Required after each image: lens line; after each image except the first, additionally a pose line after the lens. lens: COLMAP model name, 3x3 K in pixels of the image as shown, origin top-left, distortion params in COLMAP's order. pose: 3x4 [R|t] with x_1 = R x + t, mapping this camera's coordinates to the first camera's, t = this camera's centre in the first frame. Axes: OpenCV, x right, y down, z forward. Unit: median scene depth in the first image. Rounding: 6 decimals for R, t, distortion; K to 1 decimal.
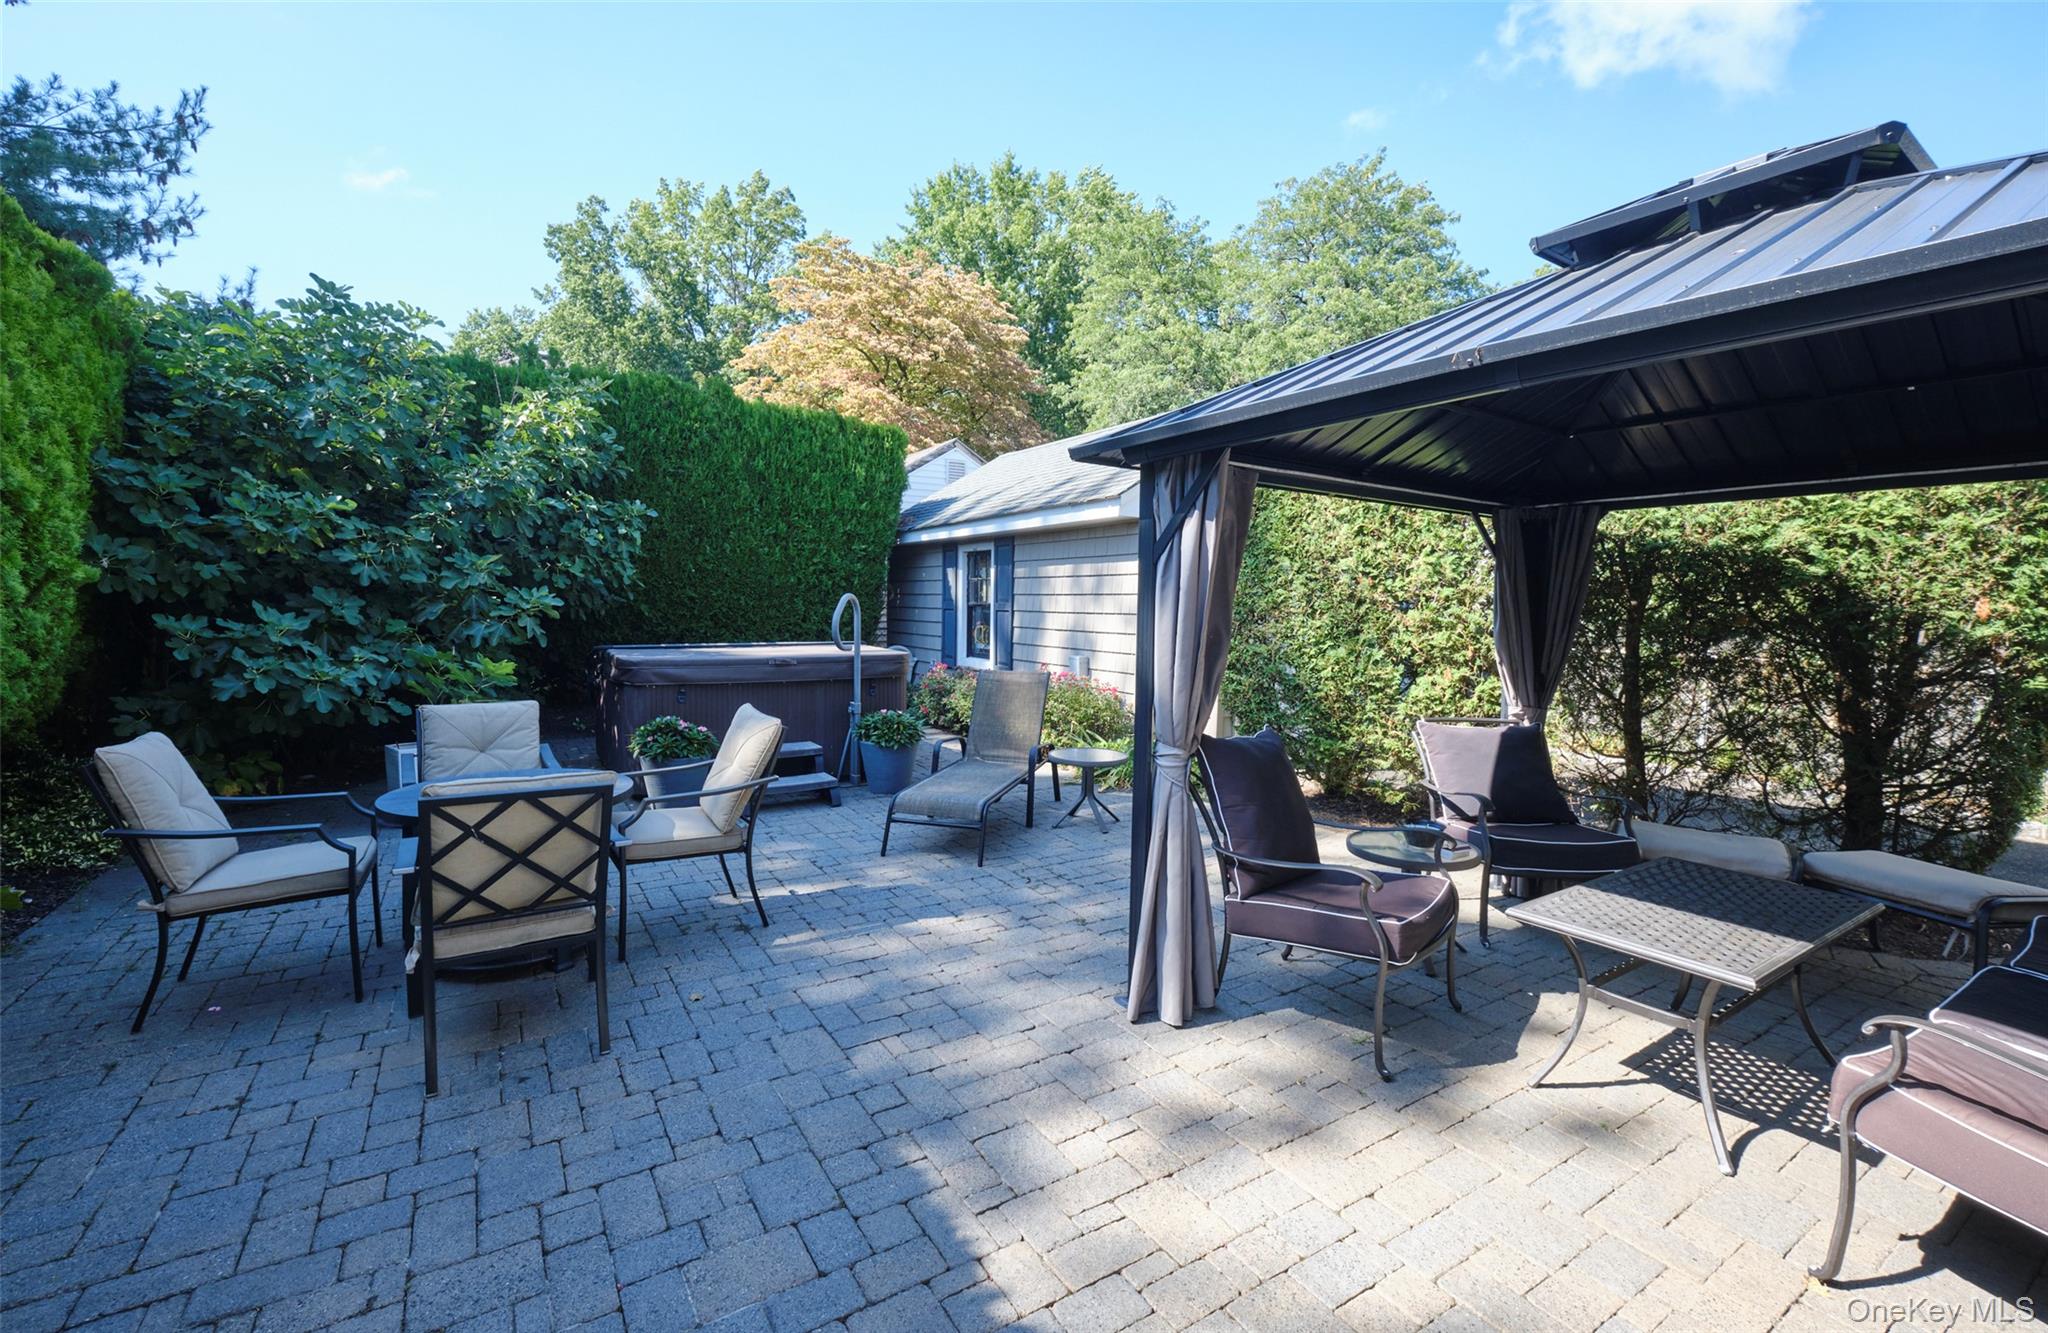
lens RADIAL K [[865.4, 0, 1022.0], [0, 865.4, 667.4], [0, 0, 1]] dist [-0.003096, -0.001290]
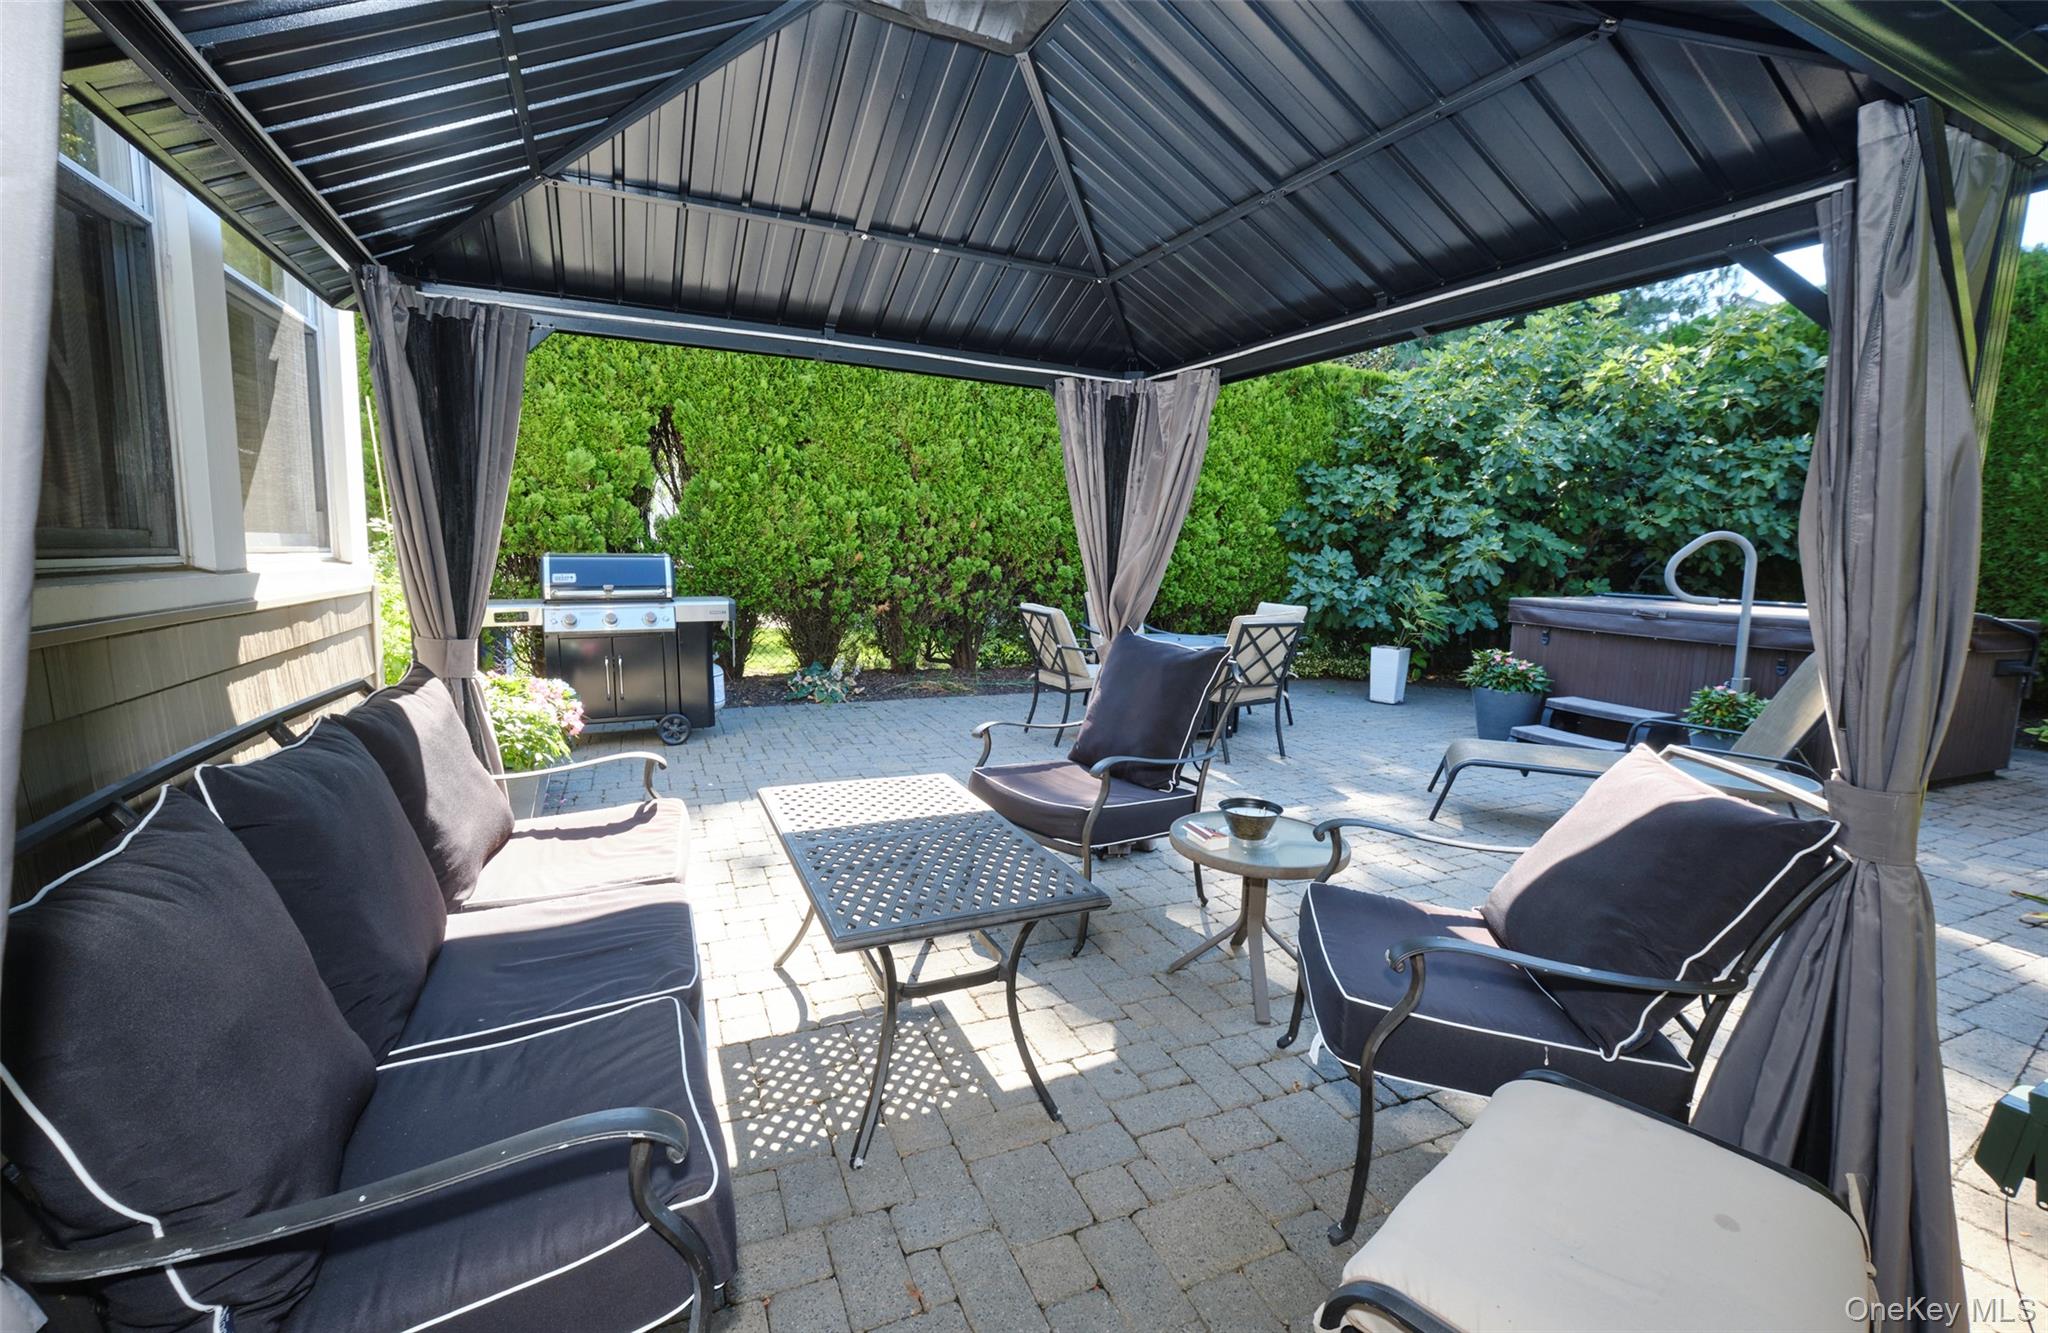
lens RADIAL K [[865.4, 0, 1024.9], [0, 865.4, 660.7], [0, 0, 1]] dist [-0.003096, -0.001290]
pose [[-0.145156, 0.109078, -0.983378, 0.472249], [-0.101996, 0.986959, 0.124530, -0.003079], [0.984138, 0.118377, -0.132137, 0.361764]]
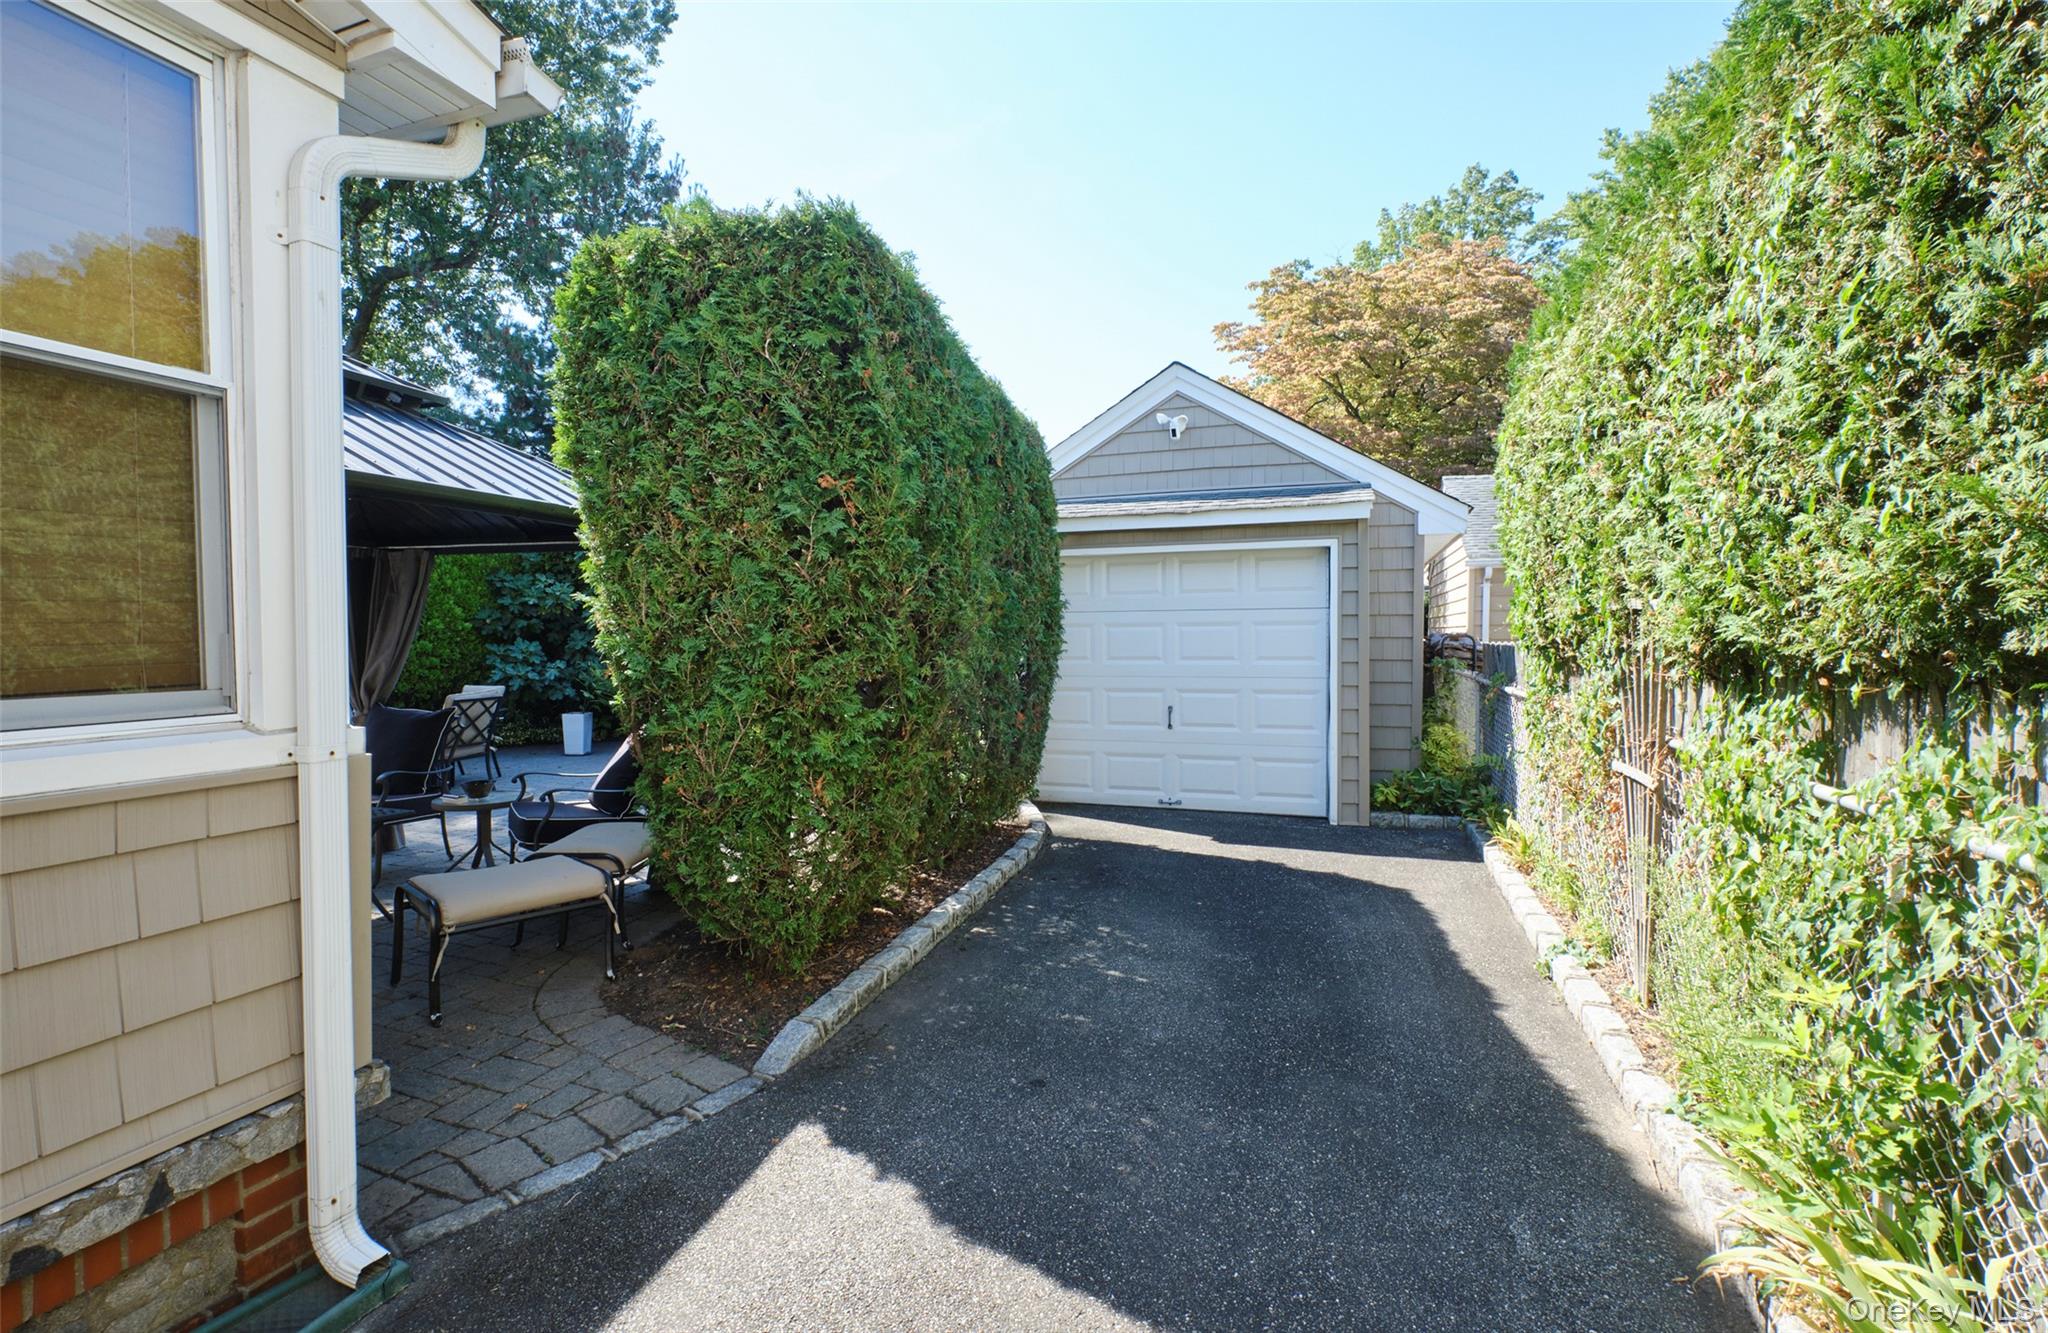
lens RADIAL K [[910.1, 0, 1014.9], [0, 910.1, 666.5], [0, 0, 1]] dist [0.000023, -0.000023]
pose [[0.625050, 0.009918, -0.780522, 0.864409], [-0.047904, 0.998522, -0.025673, -0.004293], [0.779114, 0.053437, 0.624601, 0.301743]]
